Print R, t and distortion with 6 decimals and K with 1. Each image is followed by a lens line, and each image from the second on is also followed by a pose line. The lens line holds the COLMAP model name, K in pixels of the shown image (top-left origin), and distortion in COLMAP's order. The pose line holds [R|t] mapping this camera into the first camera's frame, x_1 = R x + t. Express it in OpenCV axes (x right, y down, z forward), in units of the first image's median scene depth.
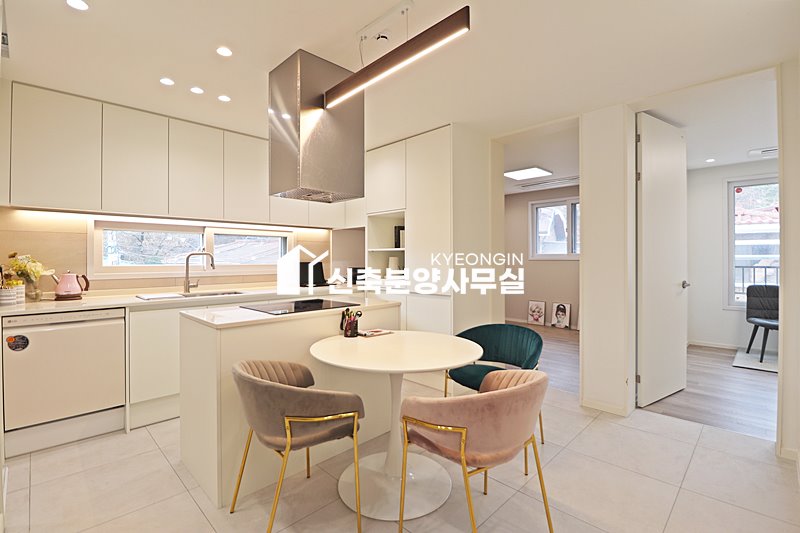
lens RADIAL K [[371.9, 0, 391.4], [0, 371.9, 255.3], [0, 0, 1]] dist [-0.006543, -0.008459]
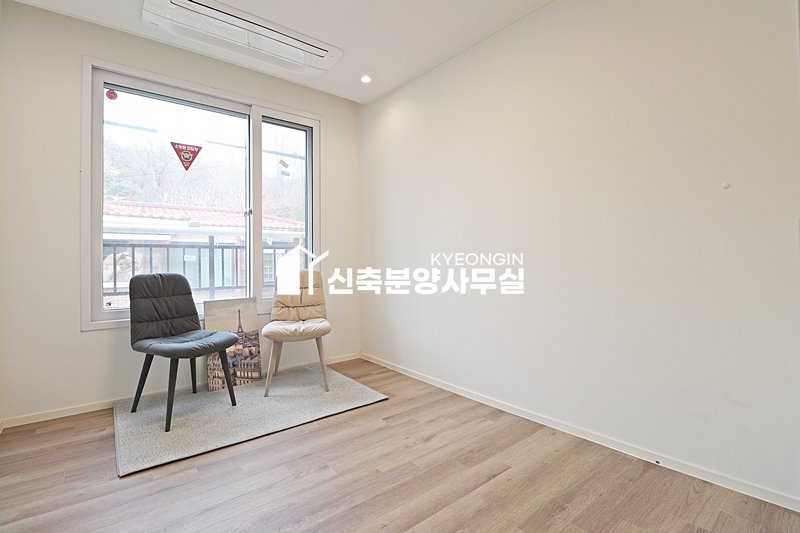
lens RADIAL K [[371.9, 0, 401.3], [0, 371.9, 262.9], [0, 0, 1]] dist [-0.006543, -0.008459]
pose [[0.094728, -0.004004, 0.995495, 0.510287], [-0.000917, 0.999991, 0.004109, 0.062100], [-0.995503, -0.001302, 0.094724, 0.592848]]
